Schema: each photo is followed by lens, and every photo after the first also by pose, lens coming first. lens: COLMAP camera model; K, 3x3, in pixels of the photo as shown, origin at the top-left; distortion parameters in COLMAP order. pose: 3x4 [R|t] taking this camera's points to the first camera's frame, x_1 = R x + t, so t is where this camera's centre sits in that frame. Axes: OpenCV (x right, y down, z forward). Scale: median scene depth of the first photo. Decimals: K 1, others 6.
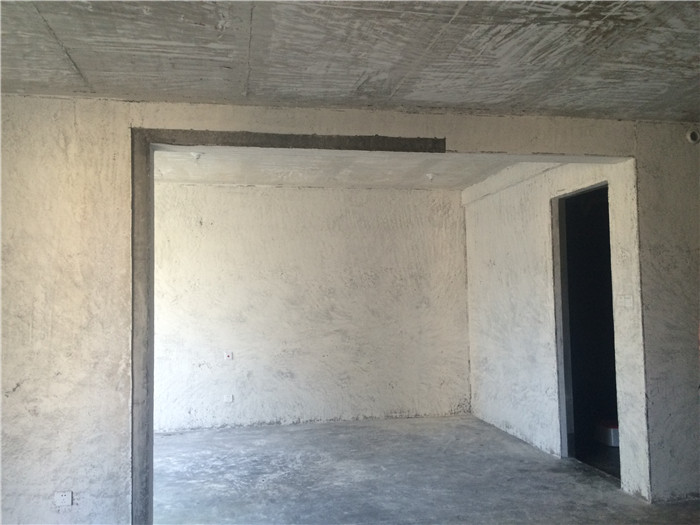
lens RADIAL K [[598.7, 0, 350.2], [0, 598.7, 261.2], [0, 0, 1]] dist [0.070302, -0.073811]
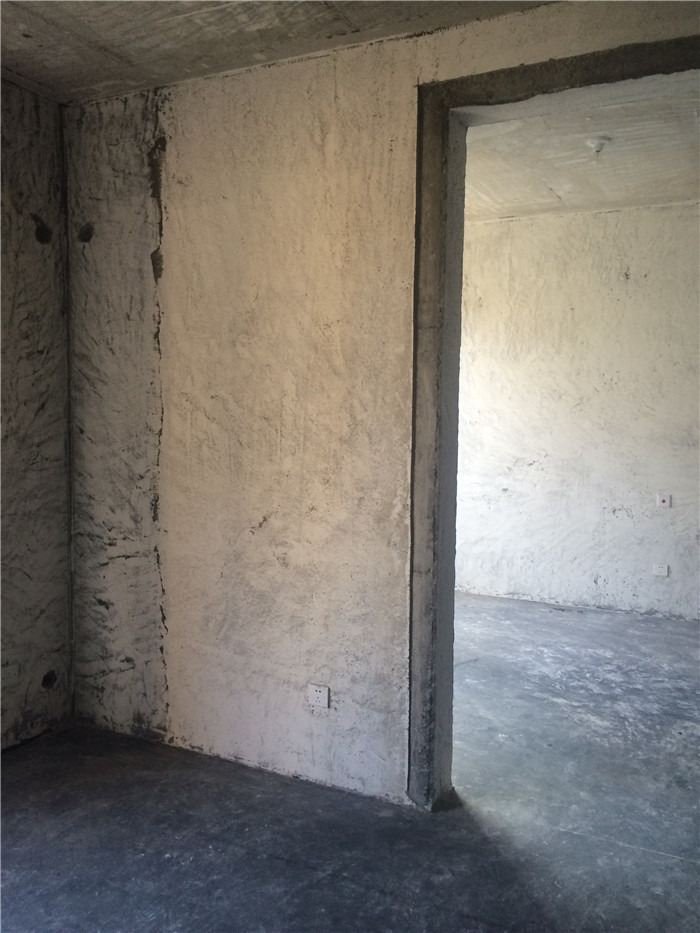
lens RADIAL K [[798.0, 0, 349.6], [0, 798.0, 466.5], [0, 0, 1]] dist [0.070302, -0.073811]
pose [[0.789709, 0.075059, -0.608873, 0.065394], [0.009611, 0.990852, 0.134613, 0.024908], [0.613406, -0.112157, 0.781763, 0.349489]]
